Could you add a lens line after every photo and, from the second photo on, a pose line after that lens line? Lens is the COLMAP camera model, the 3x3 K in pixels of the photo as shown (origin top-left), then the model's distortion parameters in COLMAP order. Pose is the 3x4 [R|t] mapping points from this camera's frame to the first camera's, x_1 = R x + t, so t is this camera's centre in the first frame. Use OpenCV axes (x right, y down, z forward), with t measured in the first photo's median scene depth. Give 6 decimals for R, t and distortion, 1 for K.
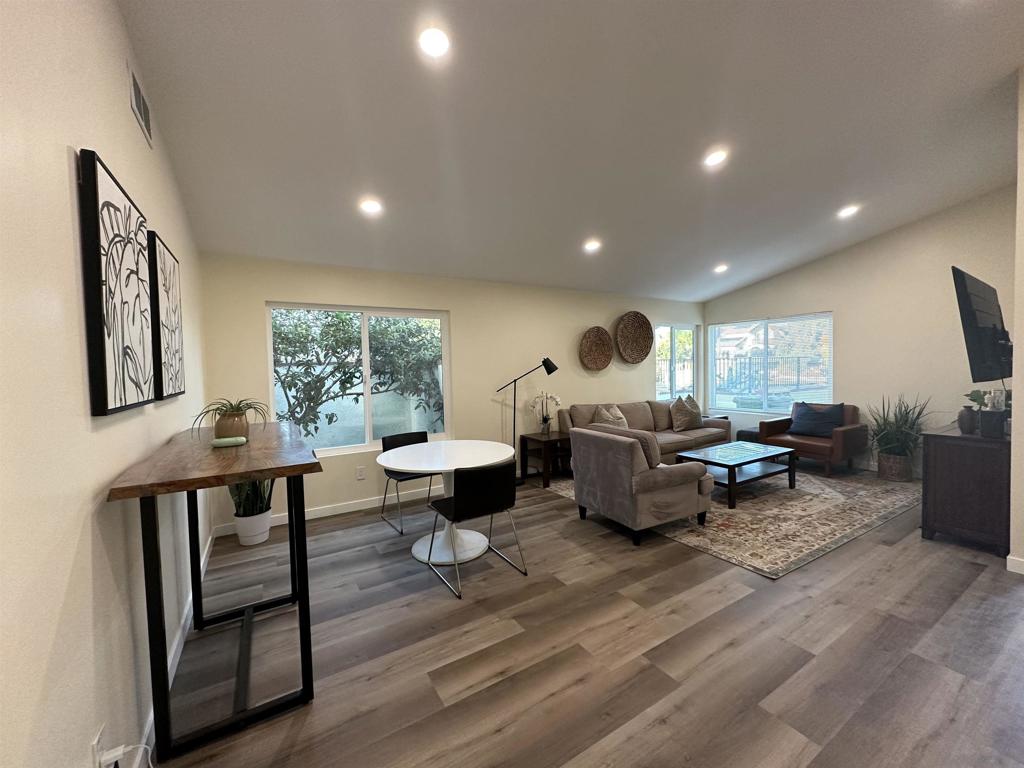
lens RADIAL K [[406.3, 0, 518.6], [0, 406.3, 384.4], [0, 0, 1]] dist [-0.000565, 0.000073]
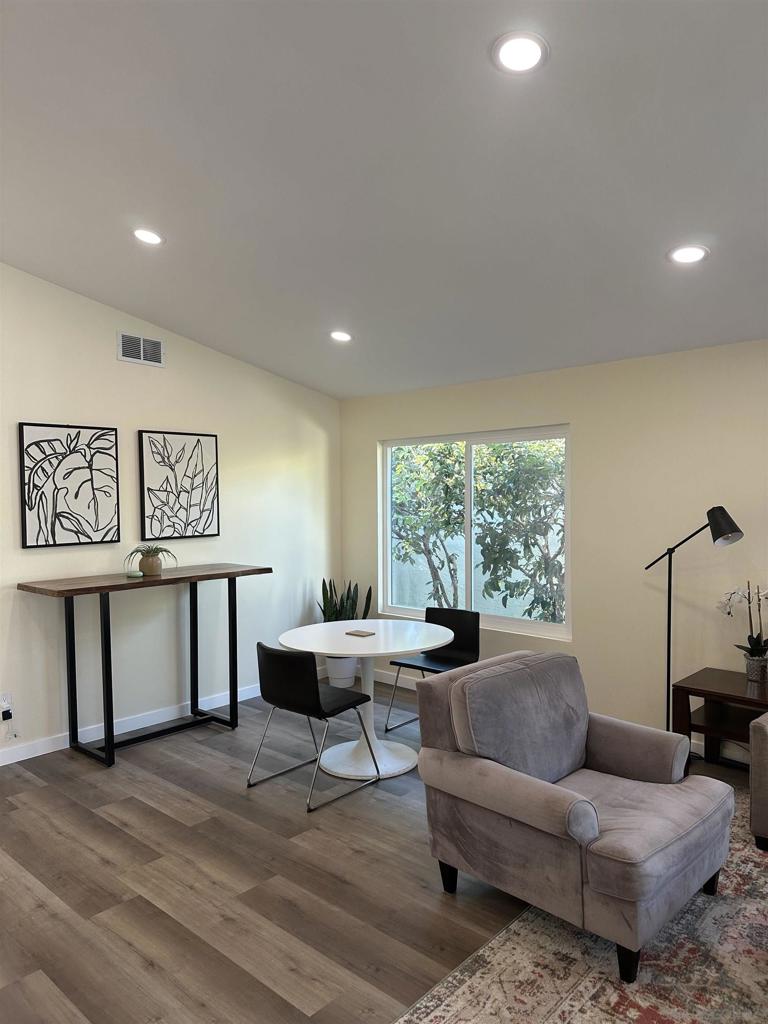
lens RADIAL K [[721.2, 0, 383.7], [0, 721.2, 536.1], [0, 0, 1]] dist [0.002923, 0.002144]
pose [[0.279031, 0.083511, -0.956644, 0.725238], [-0.037585, 0.996398, 0.076018, -0.081060], [0.959546, 0.014744, 0.281165, 0.423662]]
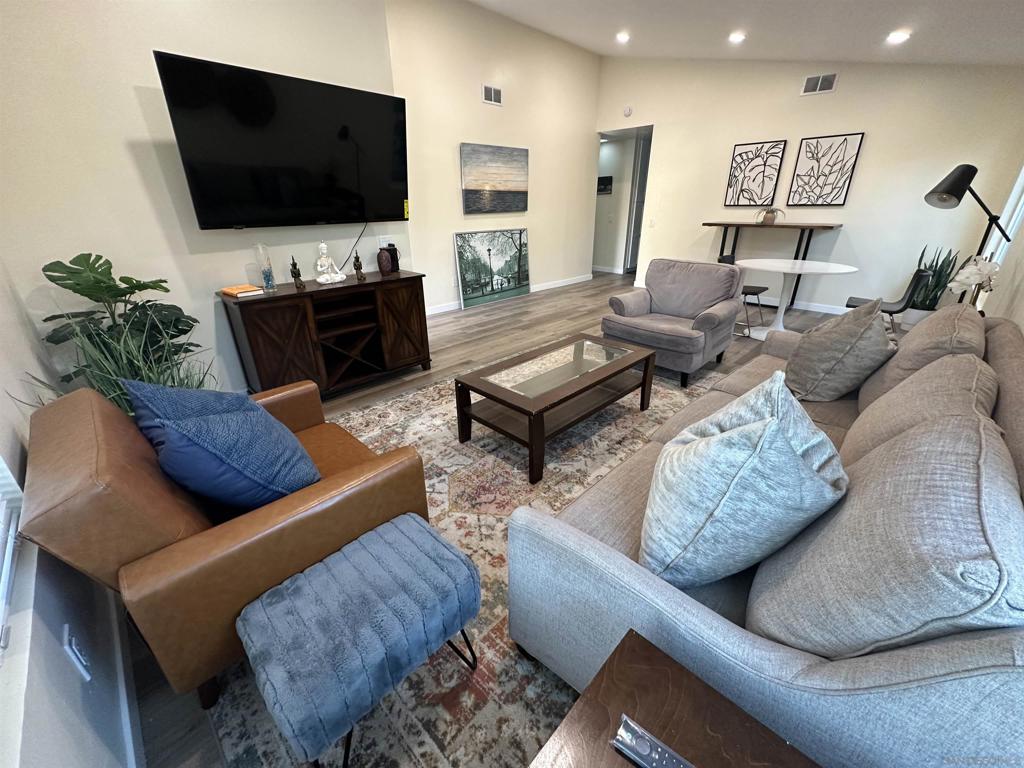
lens RADIAL K [[406.3, 0, 518.6], [0, 406.3, 384.4], [0, 0, 1]] dist [-0.000565, 0.000073]
pose [[-0.967293, 0.129642, -0.218030, 0.649728], [0.020098, 0.896000, 0.443599, -0.053028], [0.252864, 0.424709, -0.869300, 1.333577]]
